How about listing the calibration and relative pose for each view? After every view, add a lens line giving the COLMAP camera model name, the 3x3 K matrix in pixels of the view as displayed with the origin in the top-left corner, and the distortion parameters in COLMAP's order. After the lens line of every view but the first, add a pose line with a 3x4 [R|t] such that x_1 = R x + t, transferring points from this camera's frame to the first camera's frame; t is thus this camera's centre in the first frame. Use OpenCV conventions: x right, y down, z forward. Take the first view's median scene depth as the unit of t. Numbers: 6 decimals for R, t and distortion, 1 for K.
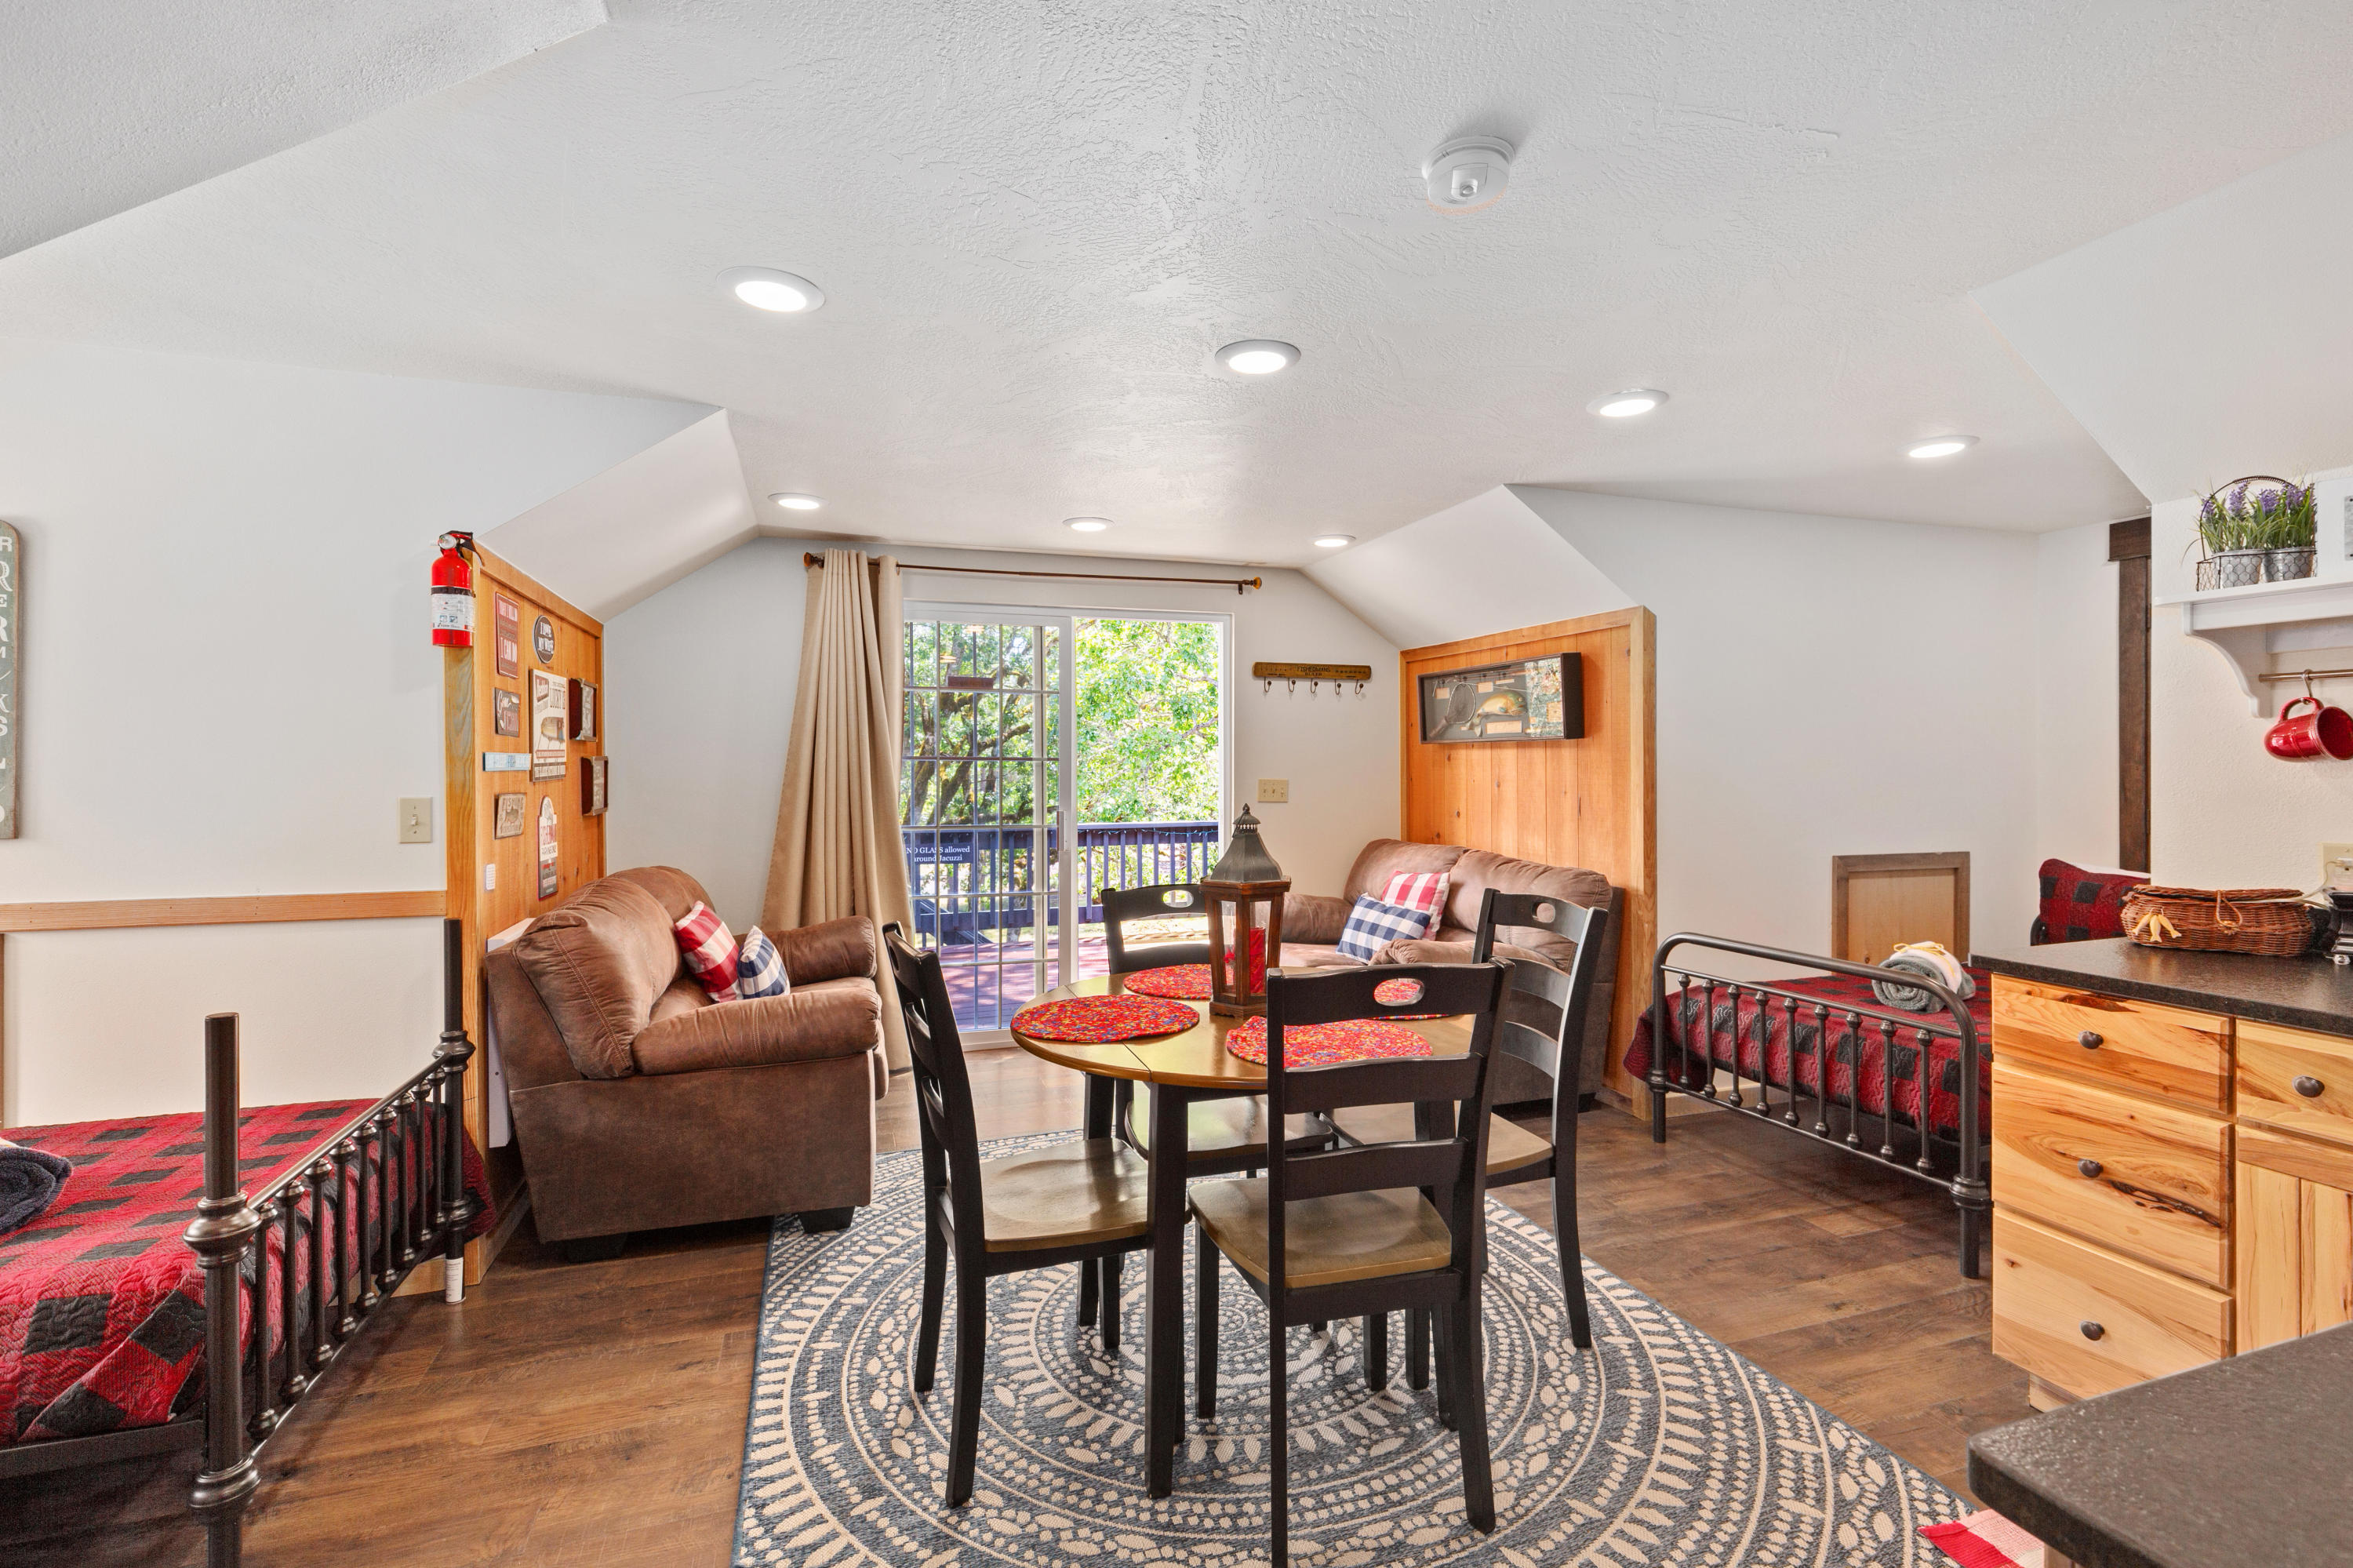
lens RADIAL K [[1066.9, 0, 1193.2], [0, 1066.9, 775.1], [0, 0, 1]] dist [0.007737, -0.001555]
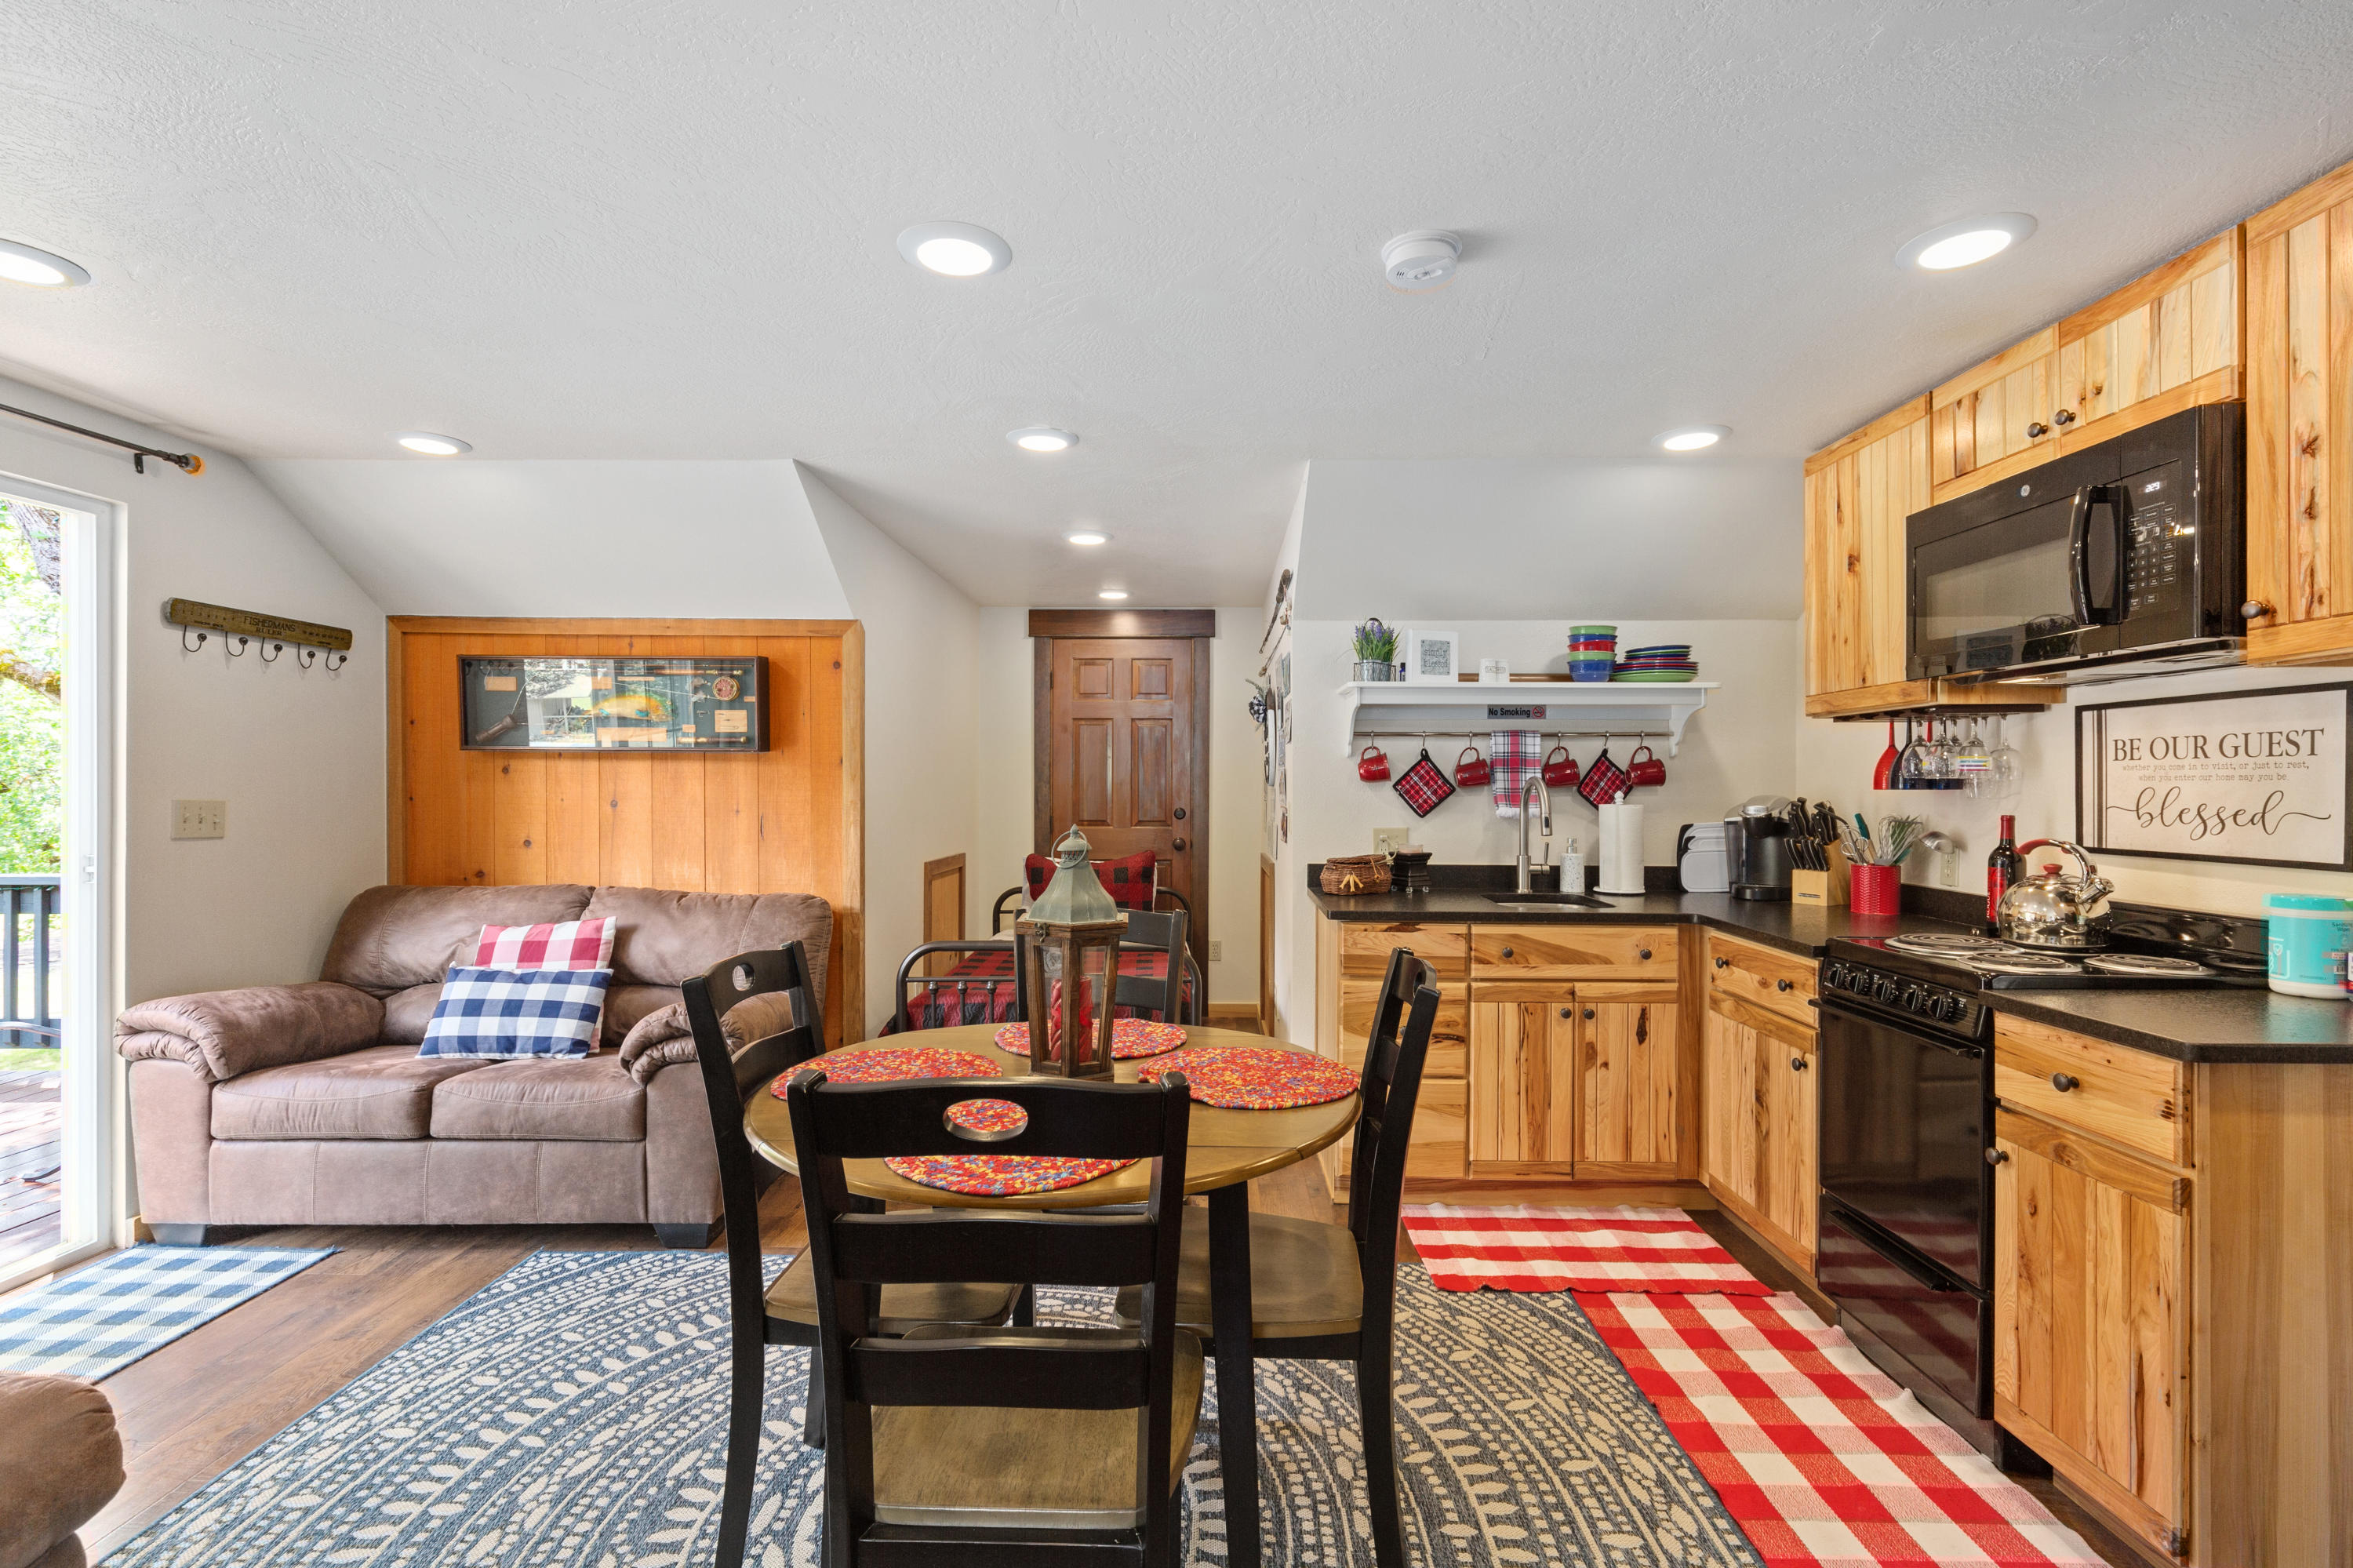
lens RADIAL K [[1066.9, 0, 1178.8], [0, 1066.9, 791.5], [0, 0, 1]] dist [0.007737, -0.001555]
pose [[0.341140, -0.000134, 0.940012, -0.431211], [0.002913, 0.999995, -0.000914, 0.001868], [-0.940008, 0.003050, 0.341139, 0.410909]]
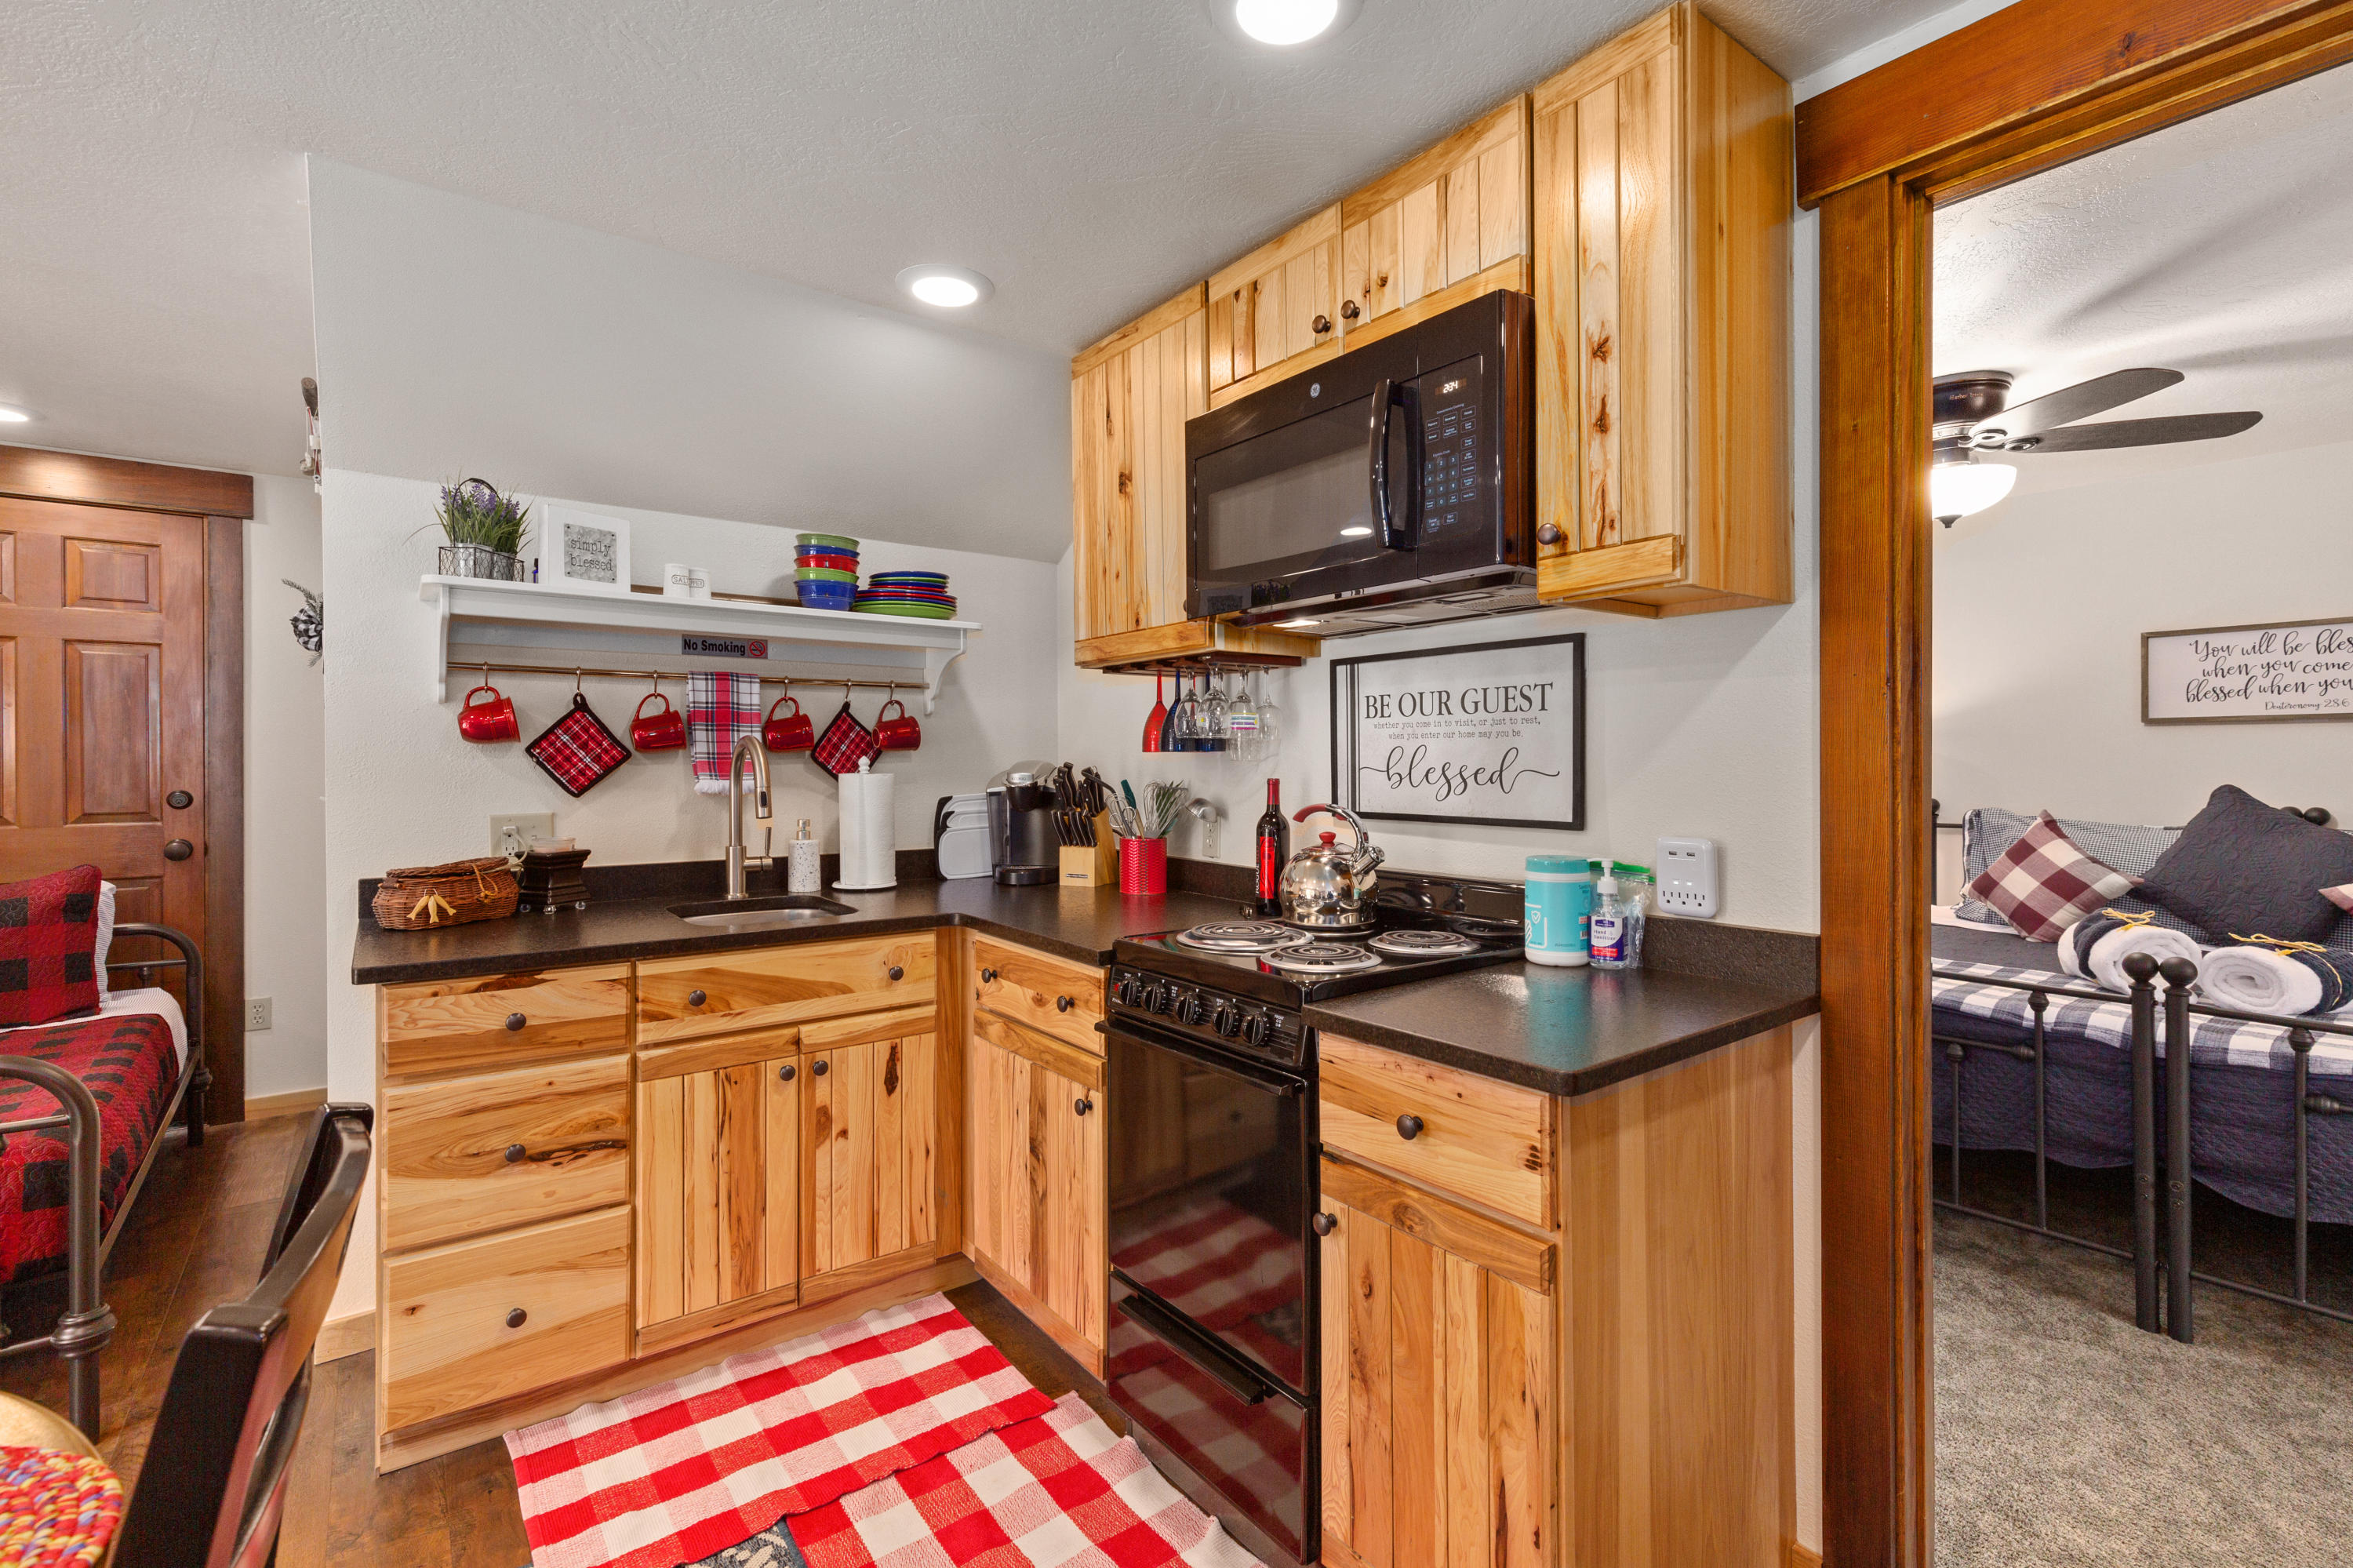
lens RADIAL K [[1066.9, 0, 1185.9], [0, 1066.9, 764.7], [0, 0, 1]] dist [0.007737, -0.001555]
pose [[-0.315435, 0.000773, 0.948947, -0.153430], [0.010430, 0.999942, 0.002653, 0.008372], [-0.948890, 0.010735, -0.315425, 0.386615]]
